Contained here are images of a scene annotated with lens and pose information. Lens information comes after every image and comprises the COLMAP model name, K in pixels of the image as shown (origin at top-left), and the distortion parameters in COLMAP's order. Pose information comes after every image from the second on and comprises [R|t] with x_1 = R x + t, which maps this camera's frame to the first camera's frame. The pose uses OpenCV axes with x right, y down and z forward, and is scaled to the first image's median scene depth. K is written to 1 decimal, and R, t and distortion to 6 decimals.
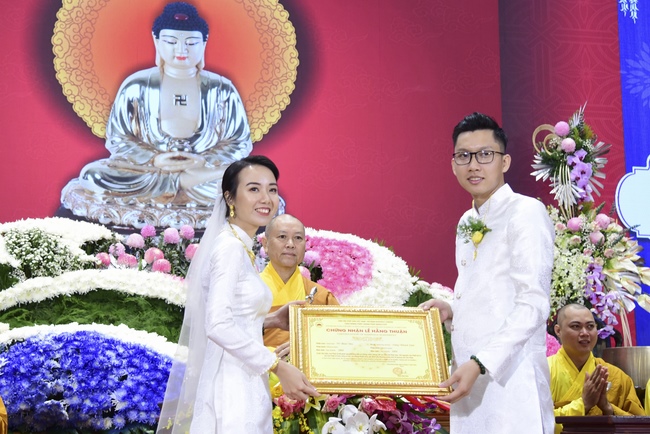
lens RADIAL K [[1151.2, 0, 279.0], [0, 1151.2, 187.9], [0, 0, 1]] dist [0.172353, -0.137263]
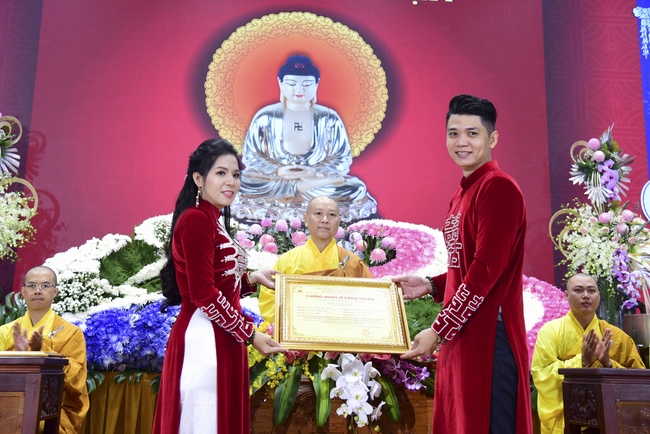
lens RADIAL K [[784.5, 0, 322.0], [0, 784.5, 172.0], [0, 0, 1]] dist [0.042072, 0.039111]
pose [[0.990523, -0.011487, -0.136865, 0.067897], [0.004772, 0.998773, -0.049290, 0.022282], [0.137263, 0.048170, 0.989363, 0.105170]]
